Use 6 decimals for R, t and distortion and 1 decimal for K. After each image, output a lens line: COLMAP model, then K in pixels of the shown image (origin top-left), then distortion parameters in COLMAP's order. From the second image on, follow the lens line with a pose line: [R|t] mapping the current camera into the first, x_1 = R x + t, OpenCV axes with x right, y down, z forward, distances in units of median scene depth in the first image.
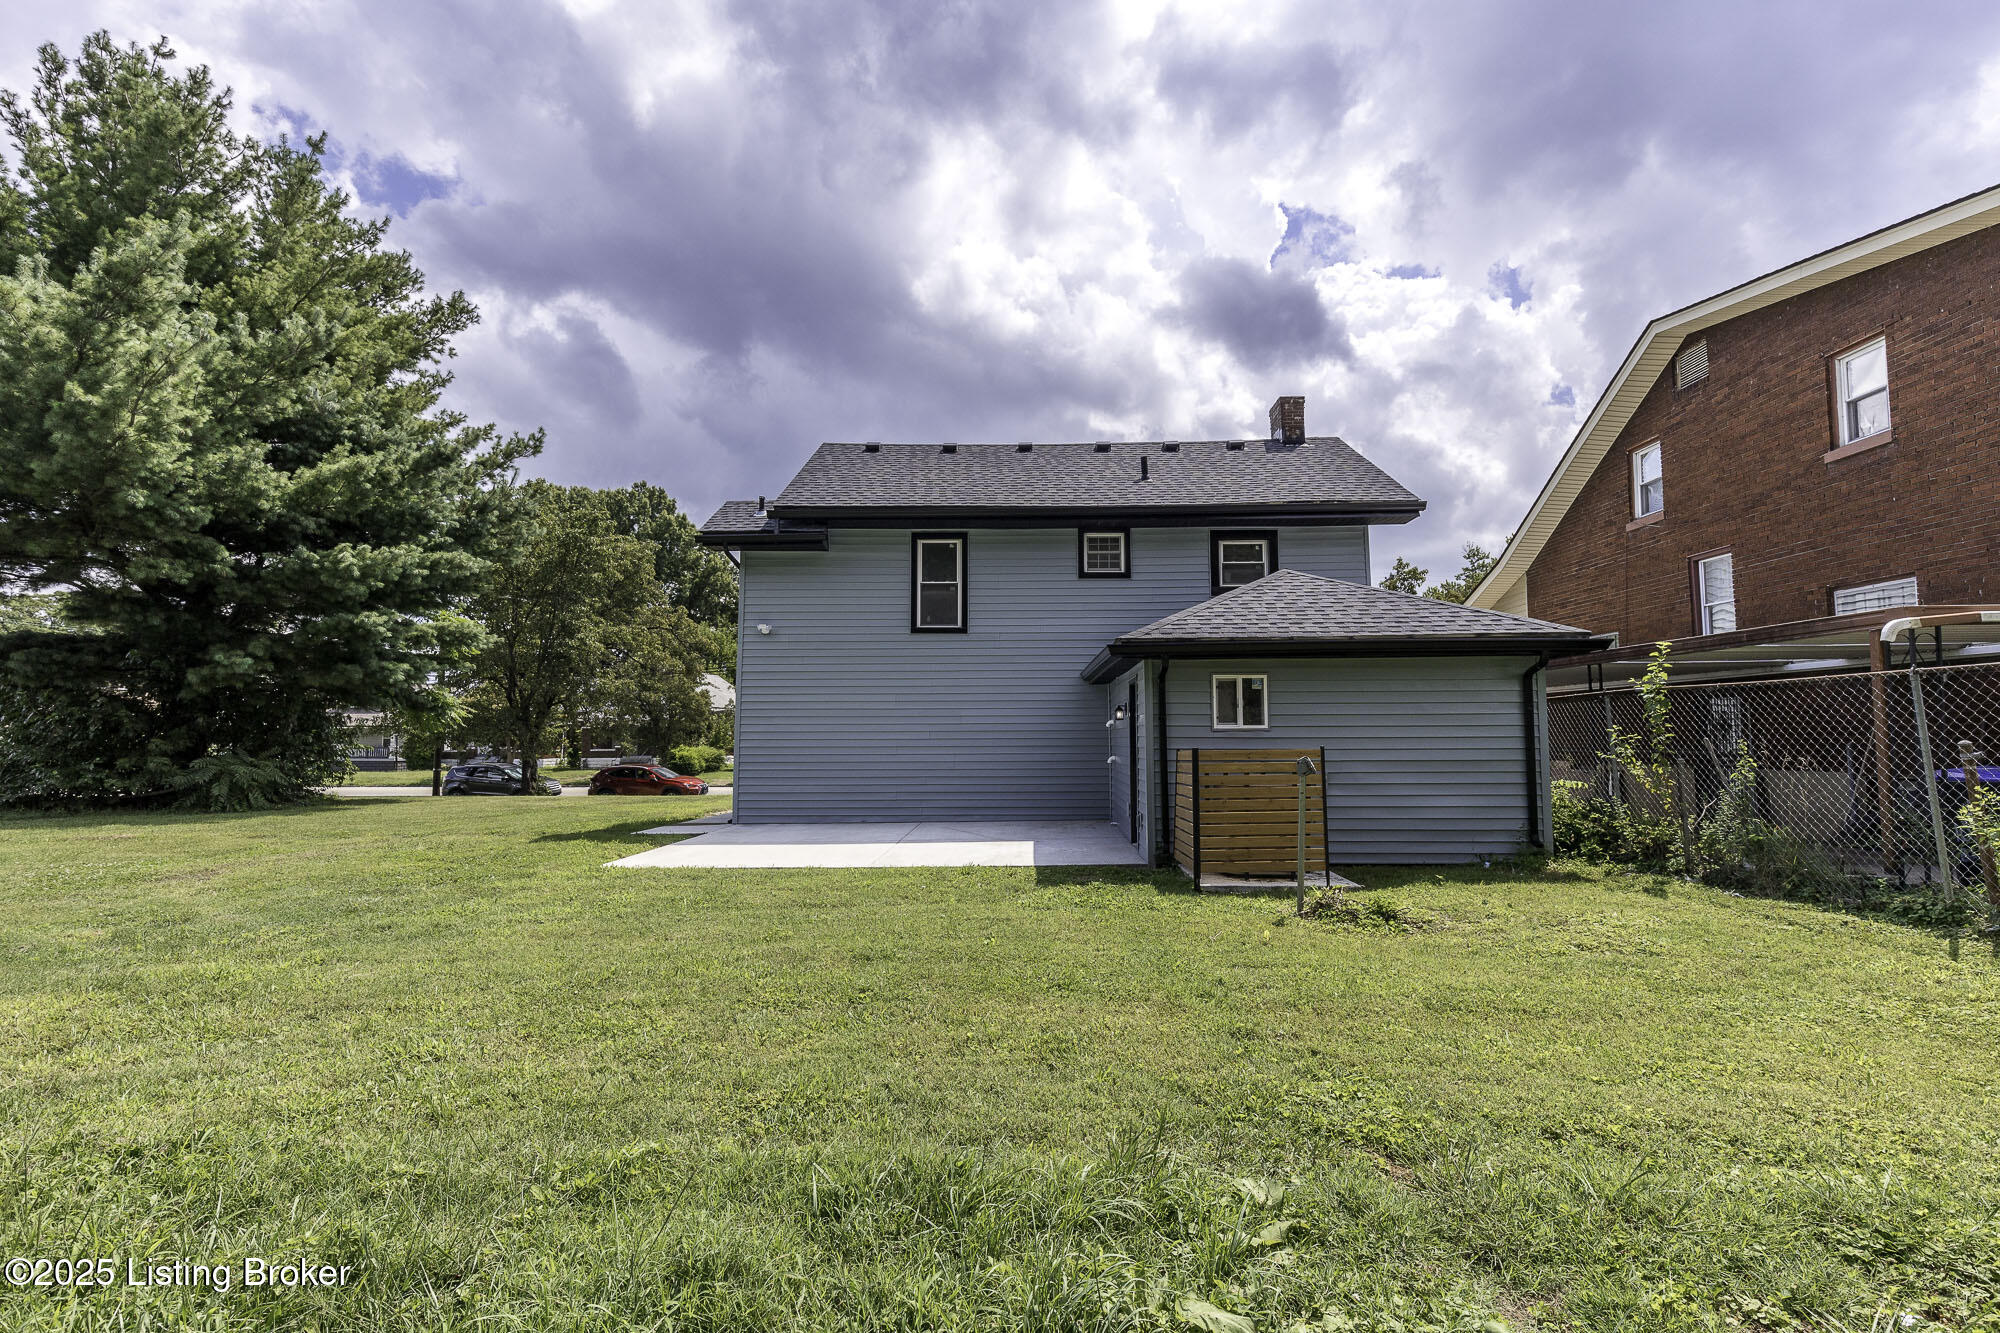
lens RADIAL K [[910.5, 0, 1000.0], [0, 910.5, 666.5], [0, 0, 1]] dist [-0.001654, -0.000538]
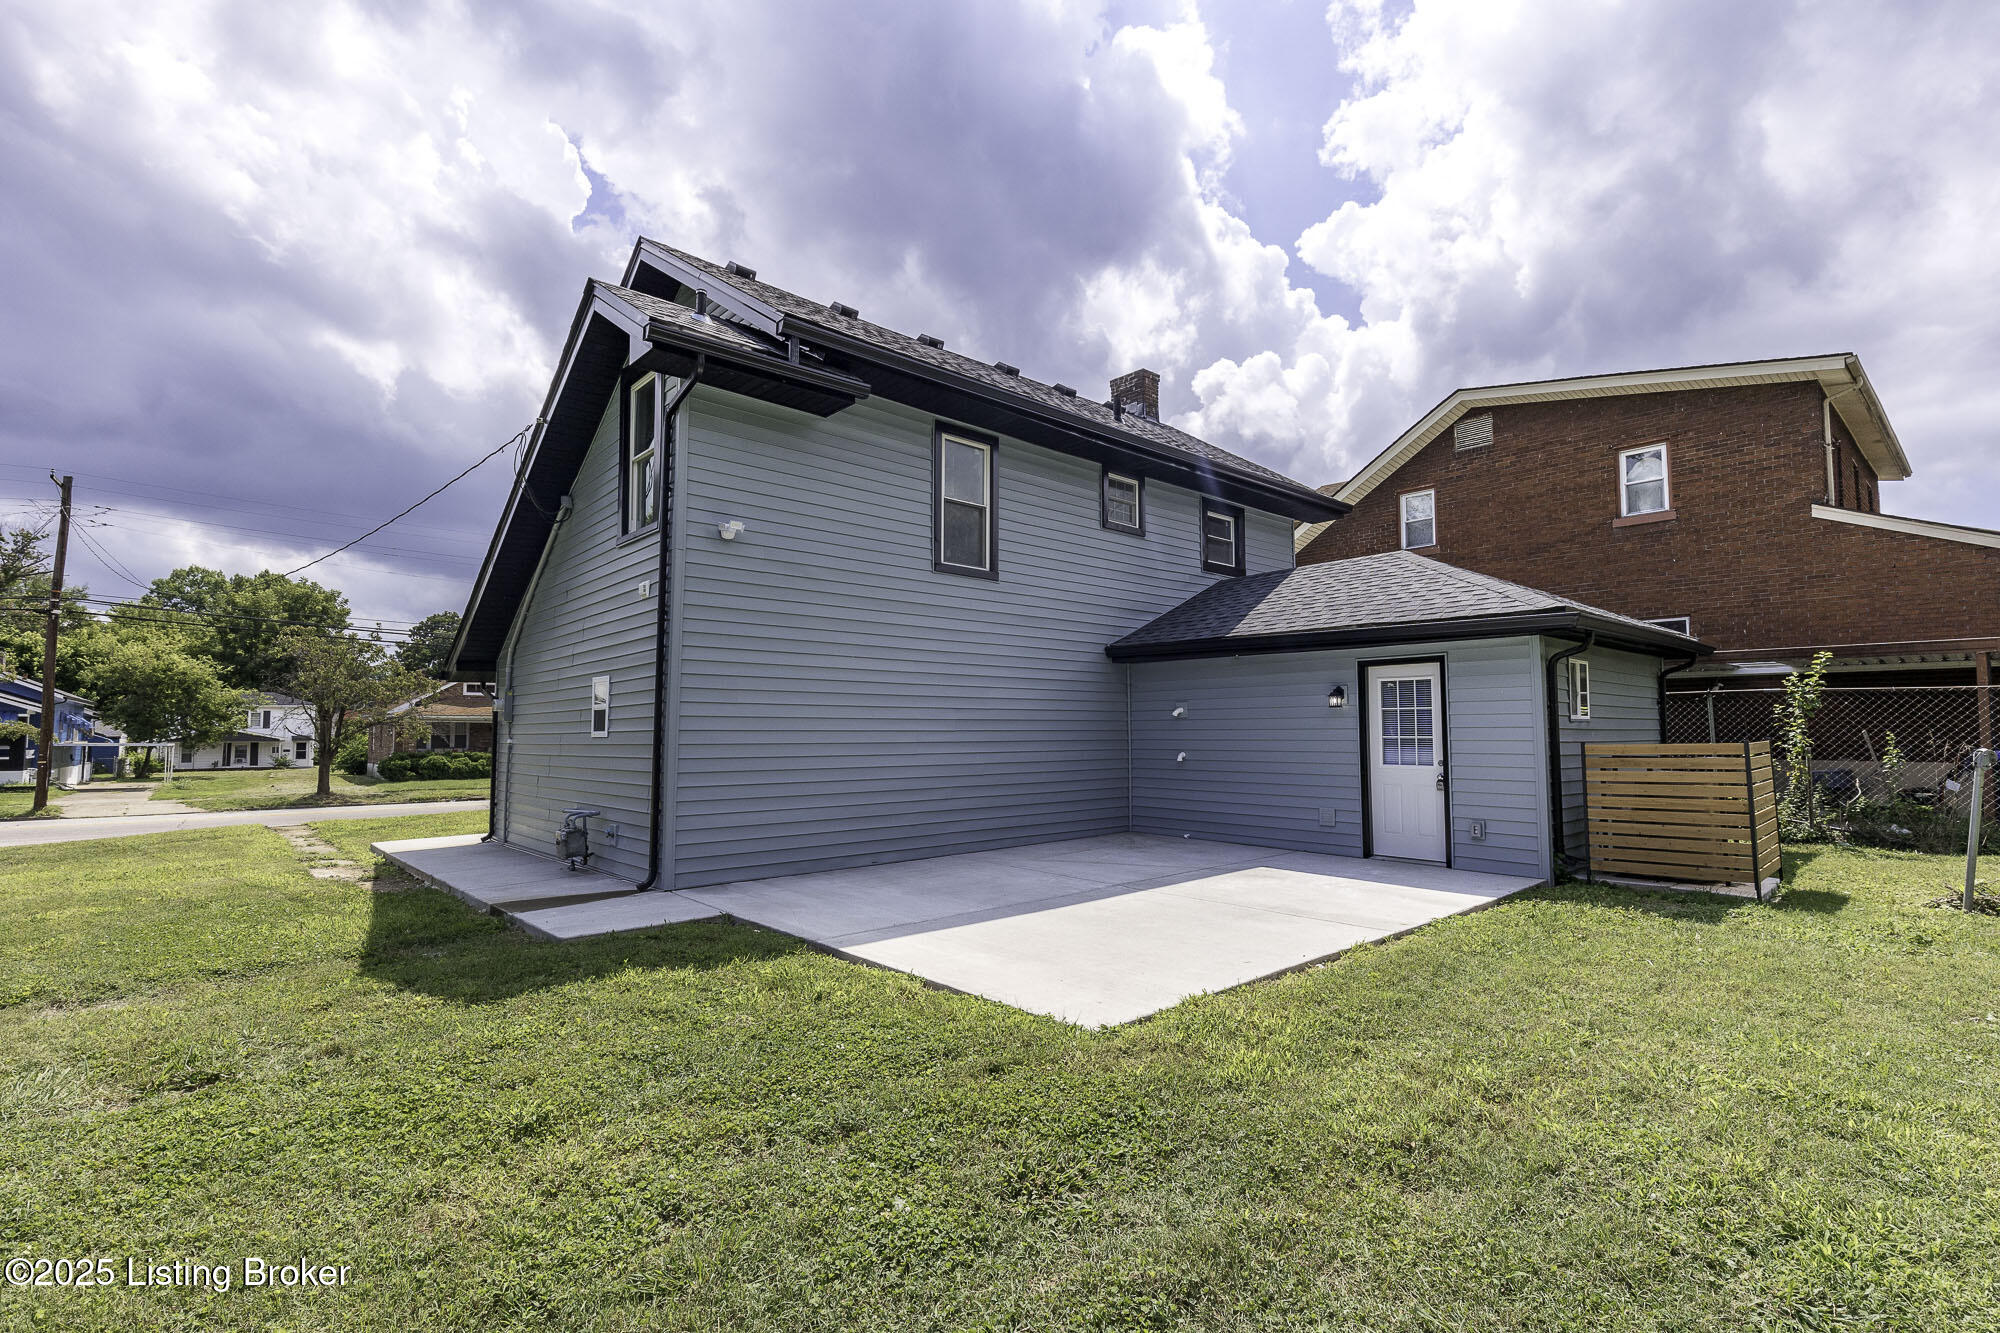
lens RADIAL K [[910.5, 0, 1000.0], [0, 910.5, 666.5], [0, 0, 1]] dist [-0.001654, -0.000538]
pose [[0.731676, 0.050830, 0.679755, -0.550147], [-0.054956, 0.998368, -0.015502, 0.043468], [-0.679434, -0.026014, 0.733276, 0.523546]]
